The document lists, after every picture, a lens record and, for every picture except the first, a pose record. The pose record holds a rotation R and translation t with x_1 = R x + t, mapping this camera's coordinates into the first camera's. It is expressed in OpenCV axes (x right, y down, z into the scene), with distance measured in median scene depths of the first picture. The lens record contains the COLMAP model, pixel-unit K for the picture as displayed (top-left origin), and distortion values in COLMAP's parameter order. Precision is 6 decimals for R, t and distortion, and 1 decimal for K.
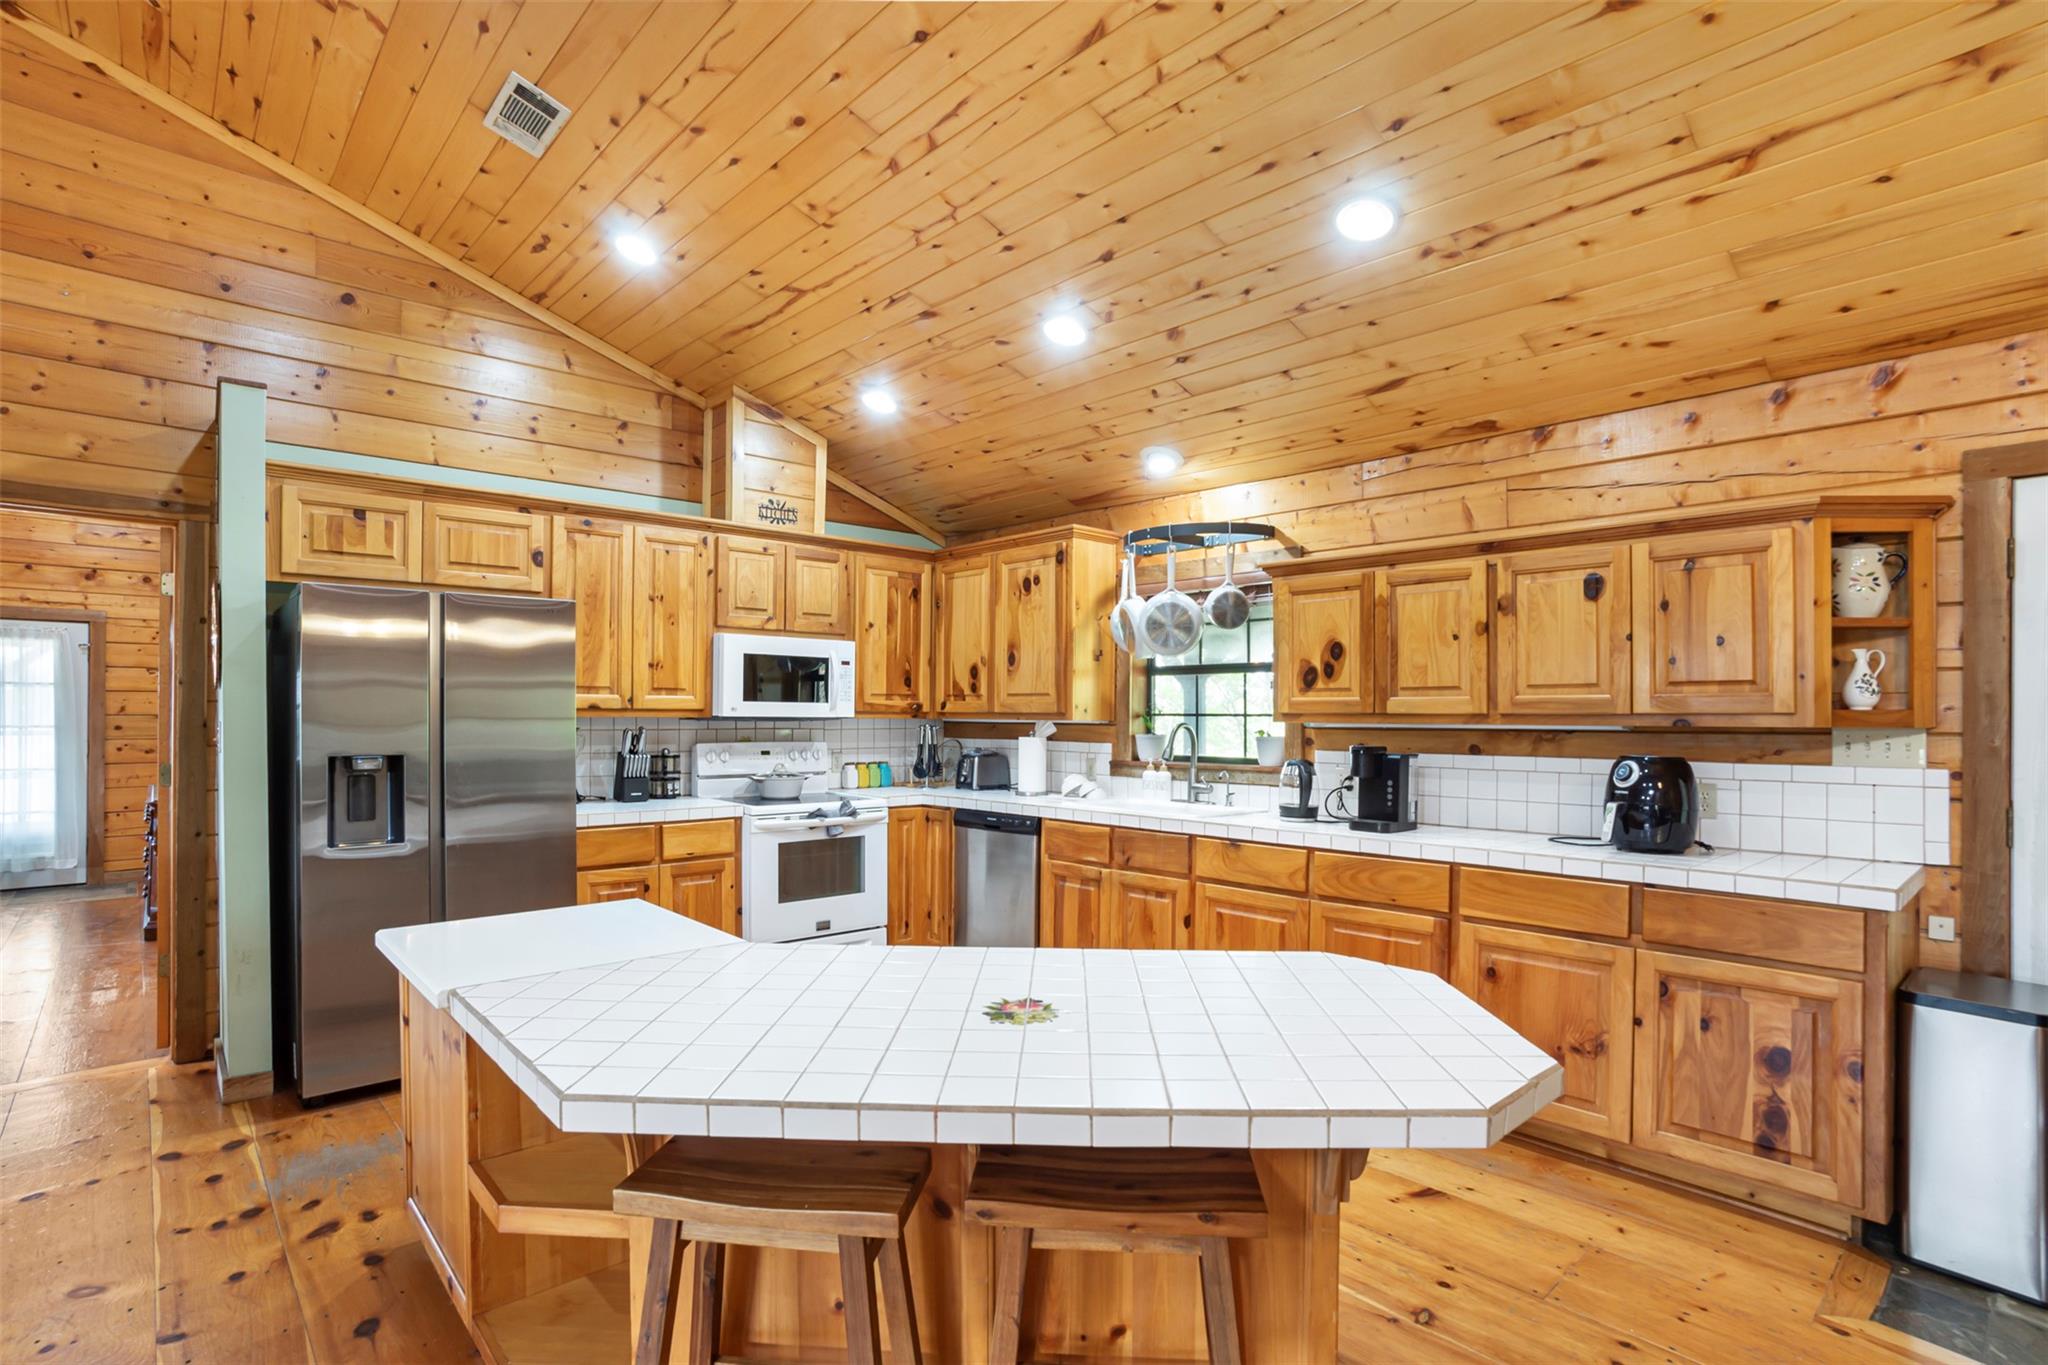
lens RADIAL K [[1011.6, 0, 1021.6], [0, 1011.6, 707.6], [0, 0, 1]] dist [-0.084679, 0.043807]
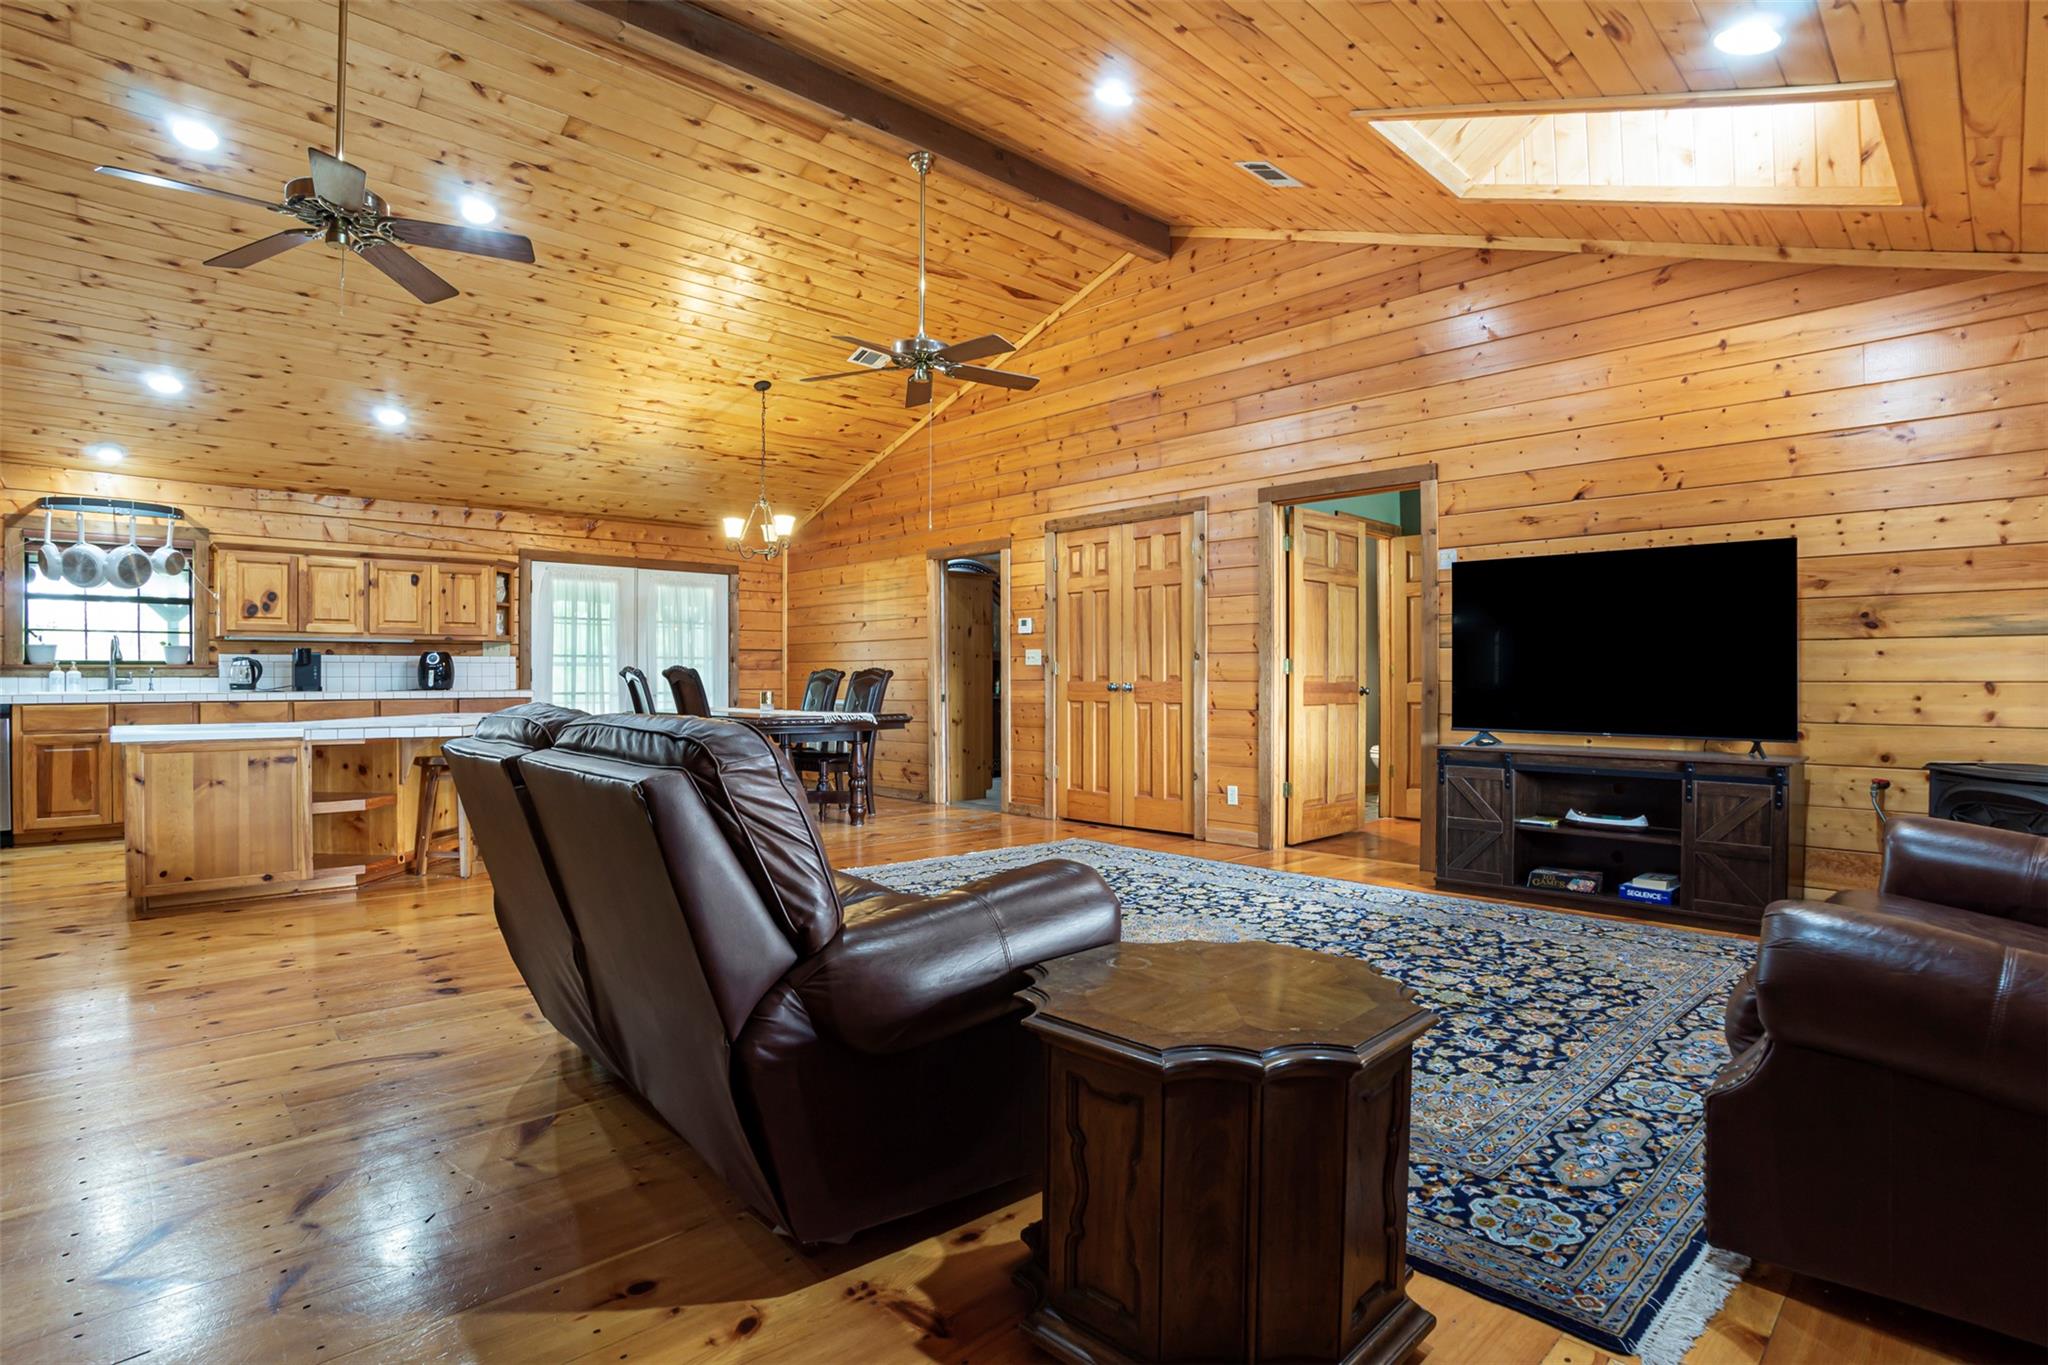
lens RADIAL K [[1019.6, 0, 998.7], [0, 1019.6, 676.4], [0, 0, 1]] dist [-0.086487, 0.035540]
pose [[-0.007169, -0.005989, 0.999956, -1.444425], [-0.004767, 0.999971, 0.005955, 0.069453], [-0.999963, -0.004724, -0.007198, -0.300637]]
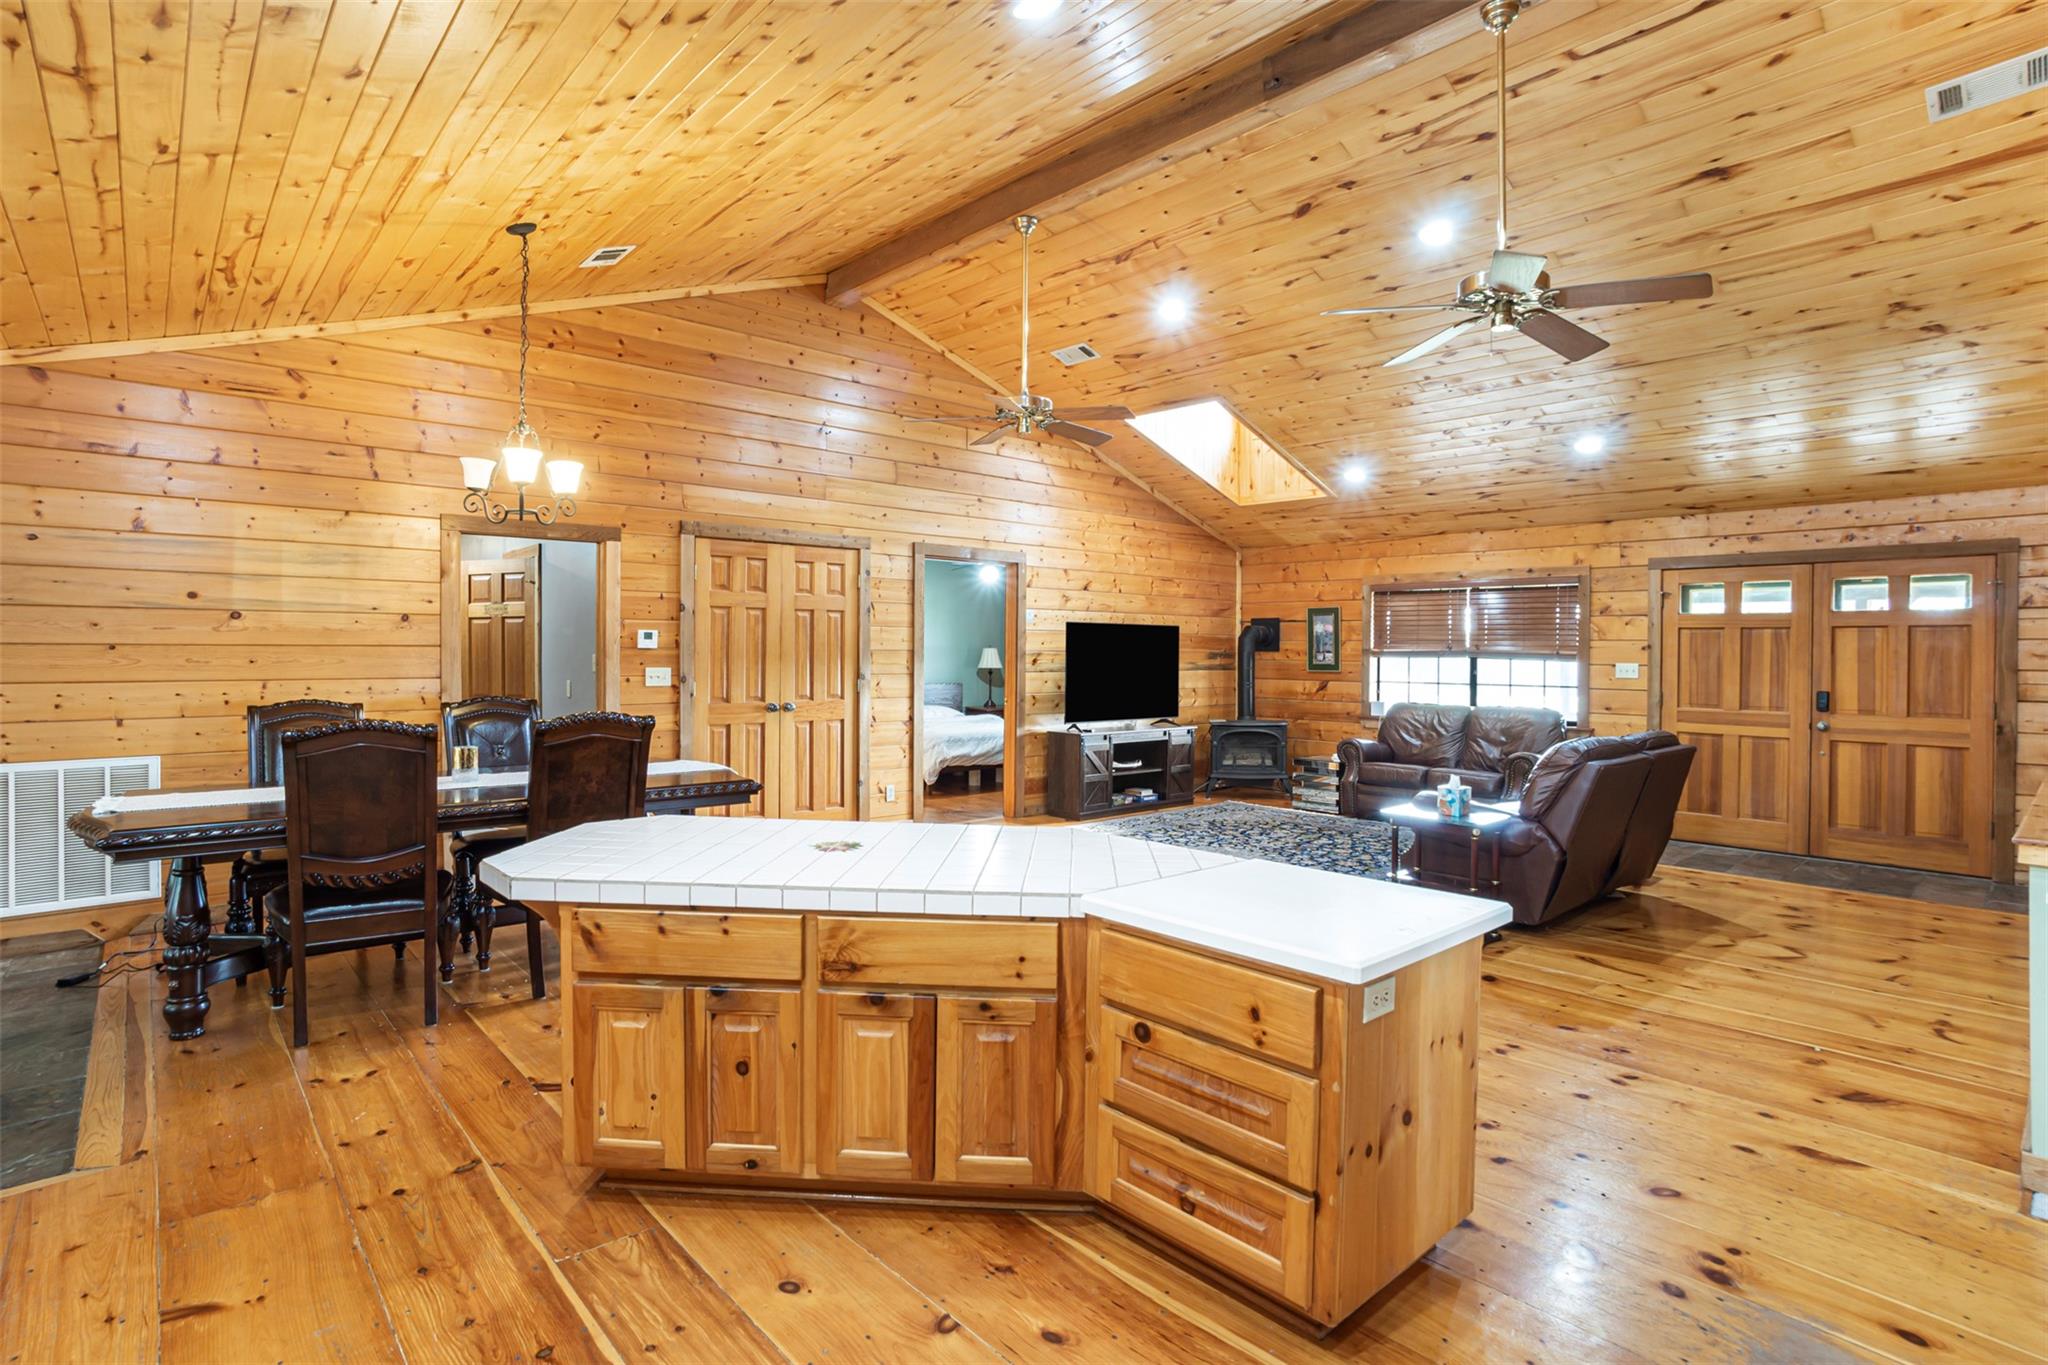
lens RADIAL K [[1015.9, 0, 1032.3], [0, 1015.9, 657.1], [0, 0, 1]] dist [-0.081486, 0.042668]
pose [[-0.999880, -0.015233, 0.002703, -0.144271], [-0.015232, 0.999884, 0.000345, 0.004432], [-0.002708, 0.000304, -0.999996, 1.195841]]
